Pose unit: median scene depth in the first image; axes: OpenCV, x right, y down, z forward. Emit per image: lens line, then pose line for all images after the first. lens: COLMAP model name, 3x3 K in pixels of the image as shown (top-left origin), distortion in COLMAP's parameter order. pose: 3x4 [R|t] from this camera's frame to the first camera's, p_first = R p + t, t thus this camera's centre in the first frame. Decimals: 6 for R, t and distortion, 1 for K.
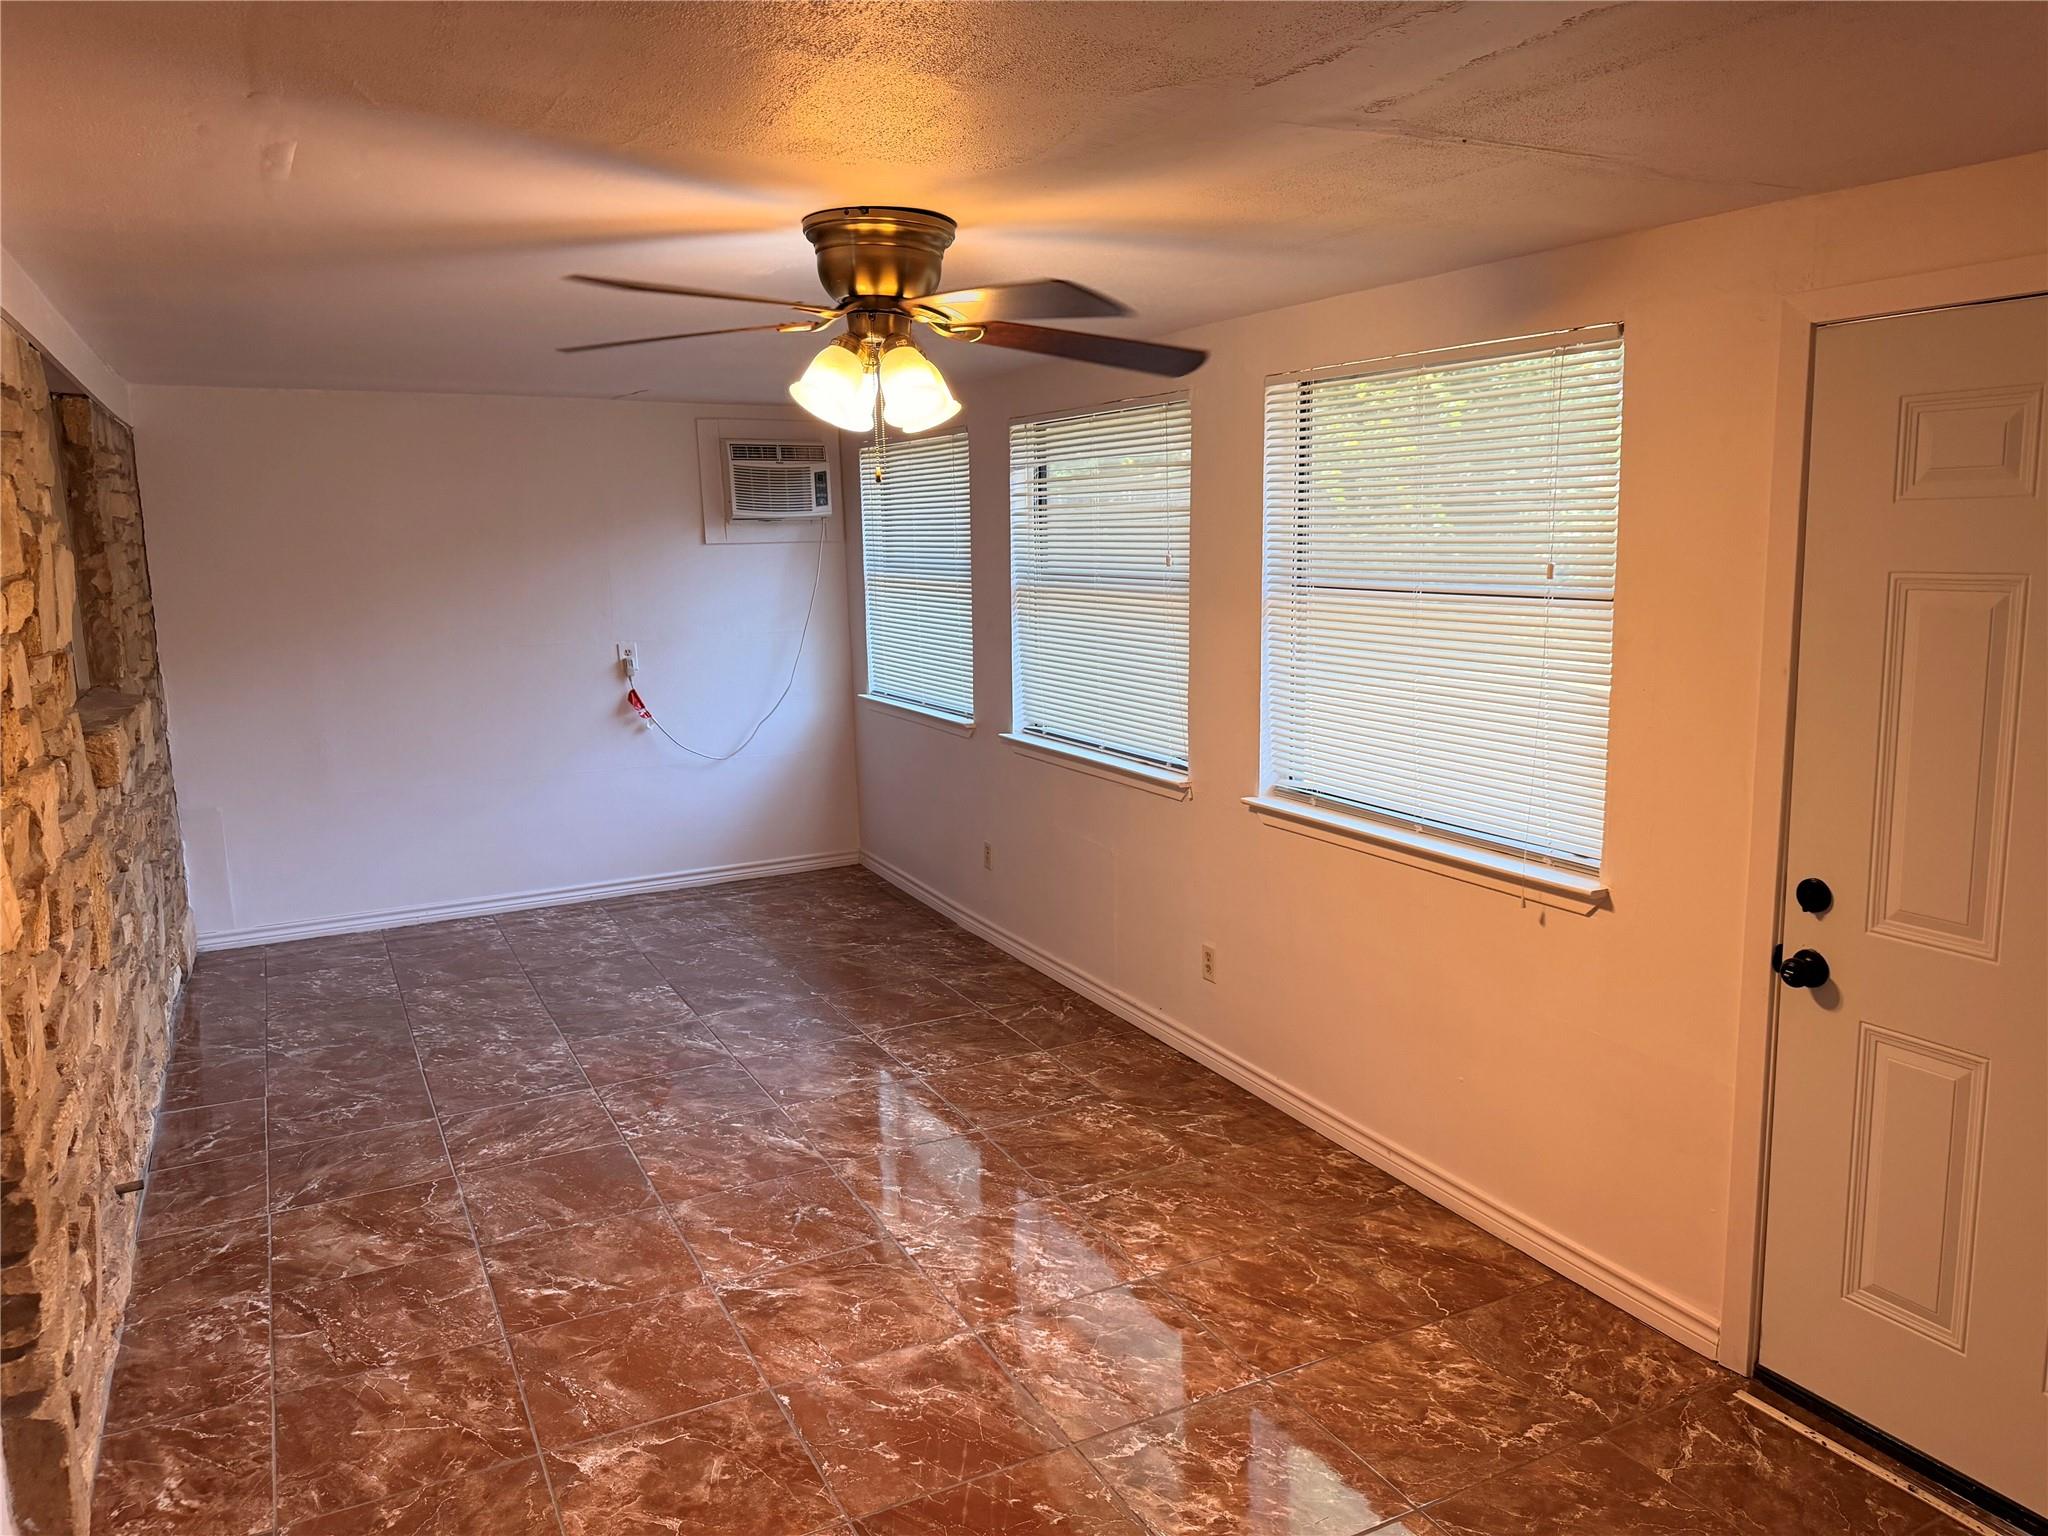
lens RADIAL K [[1462.5, 0, 1024.0], [0, 1462.5, 768.0], [0, 0, 1]] dist [0.153192, -0.257604]
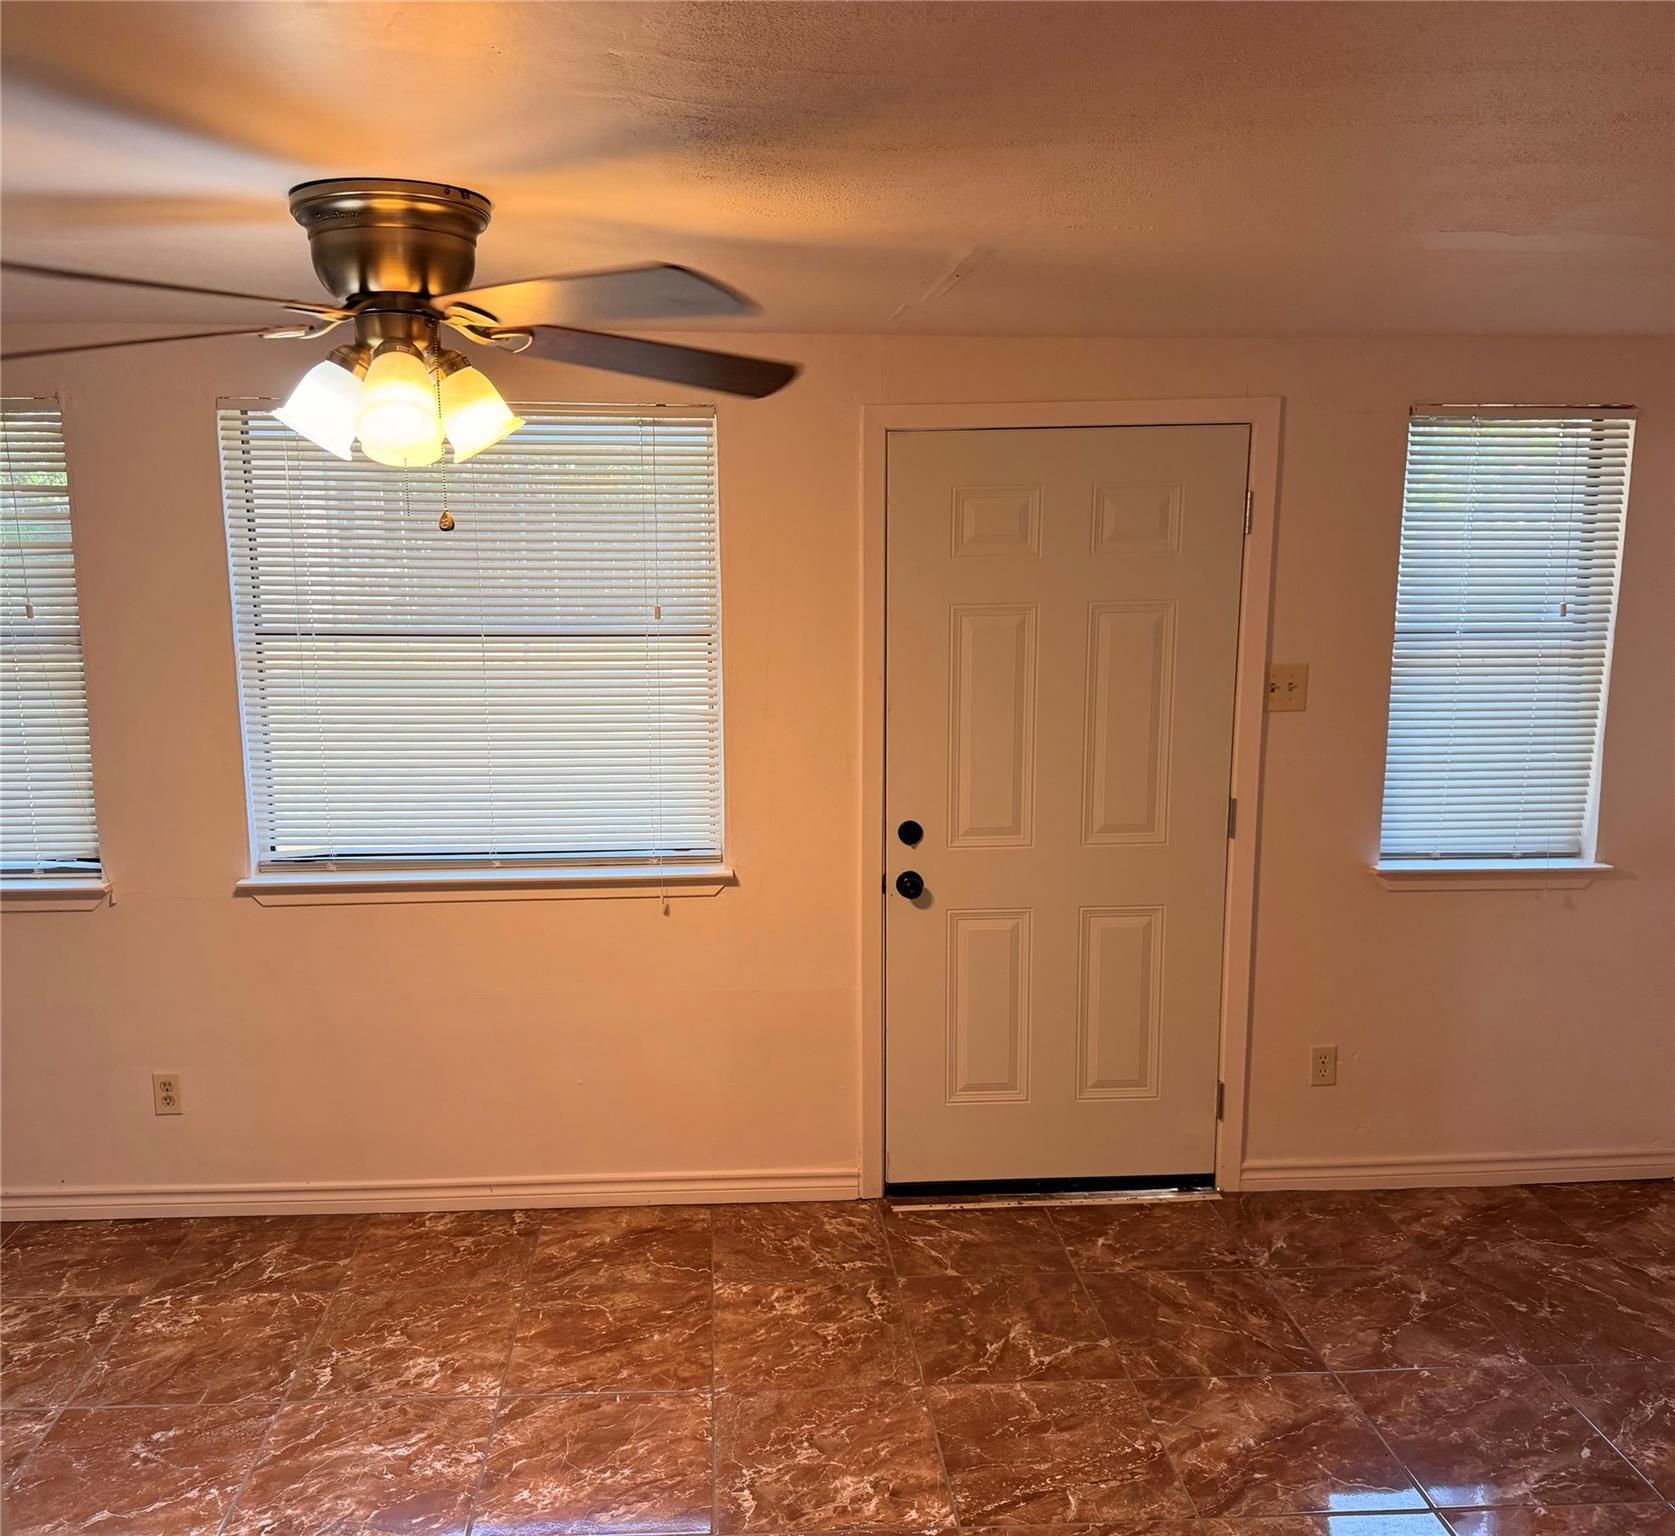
lens RADIAL K [[1473.8, 0, 837.1], [0, 1473.8, 750.1], [0, 0, 1]] dist [0.122076, -0.217321]
pose [[0.390300, -0.133195, 0.911002, -0.556350], [0.145178, 0.986005, 0.081962, -0.085087], [-0.909169, 0.100268, 0.404175, 0.355741]]
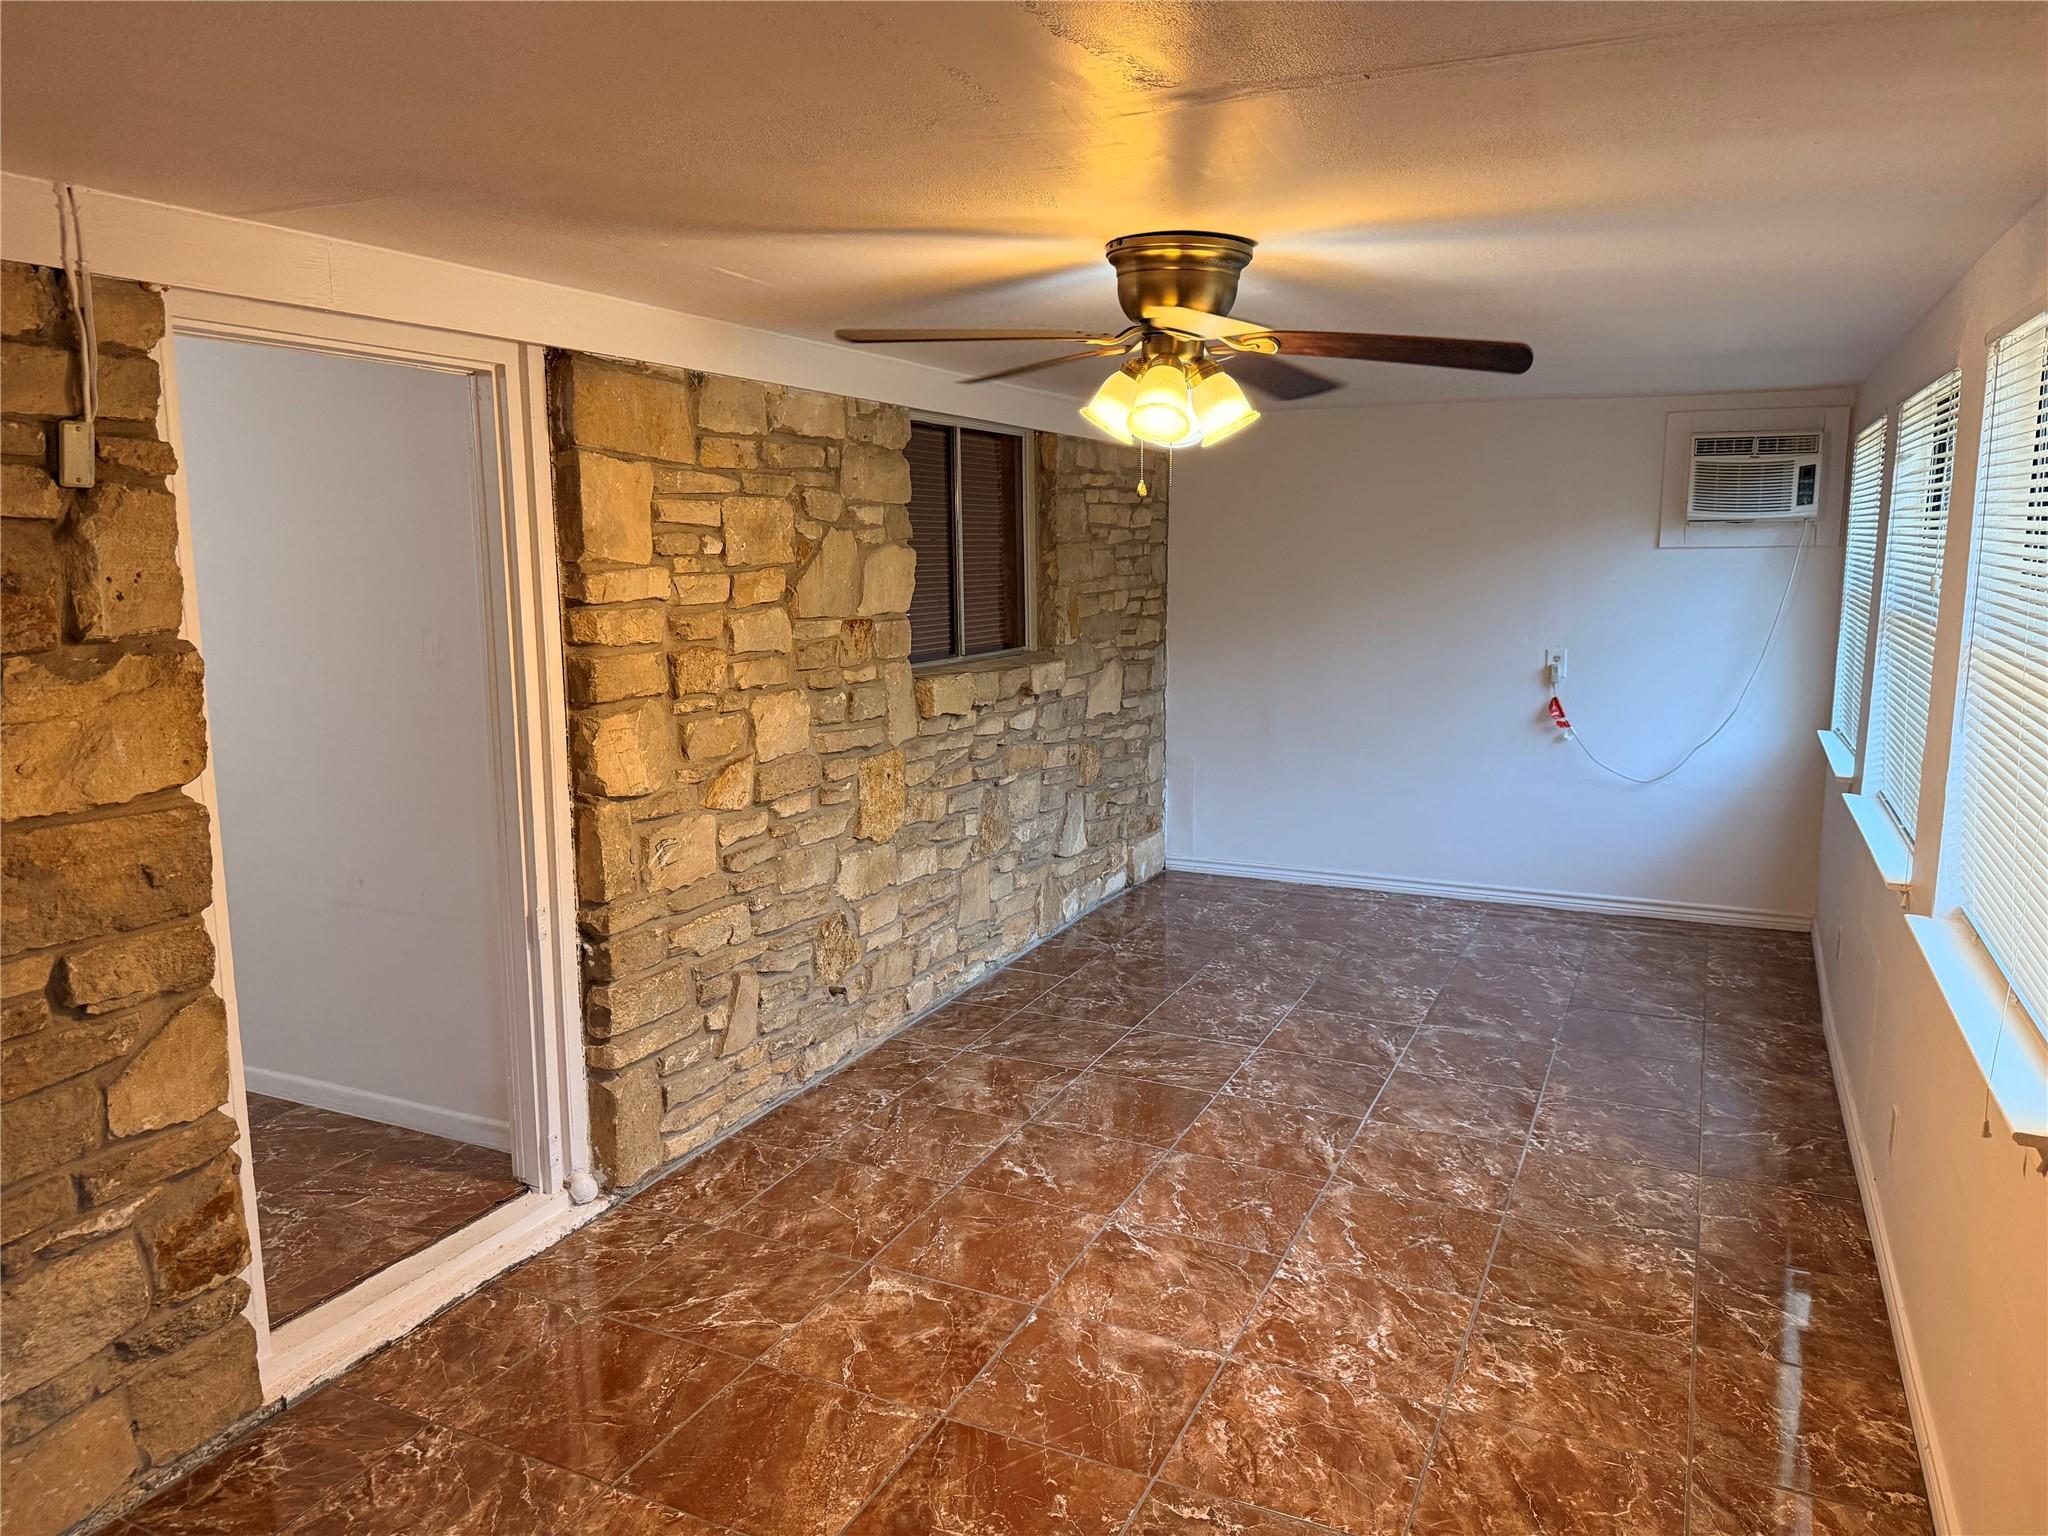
lens RADIAL K [[1462.5, 0, 1024.0], [0, 1462.5, 768.0], [0, 0, 1]] dist [0.153192, -0.257604]
pose [[0.605115, 0.141846, -0.783400, 0.504534], [-0.138742, 0.987731, 0.071675, -0.049003], [0.783956, 0.065319, 0.617371, 0.217363]]
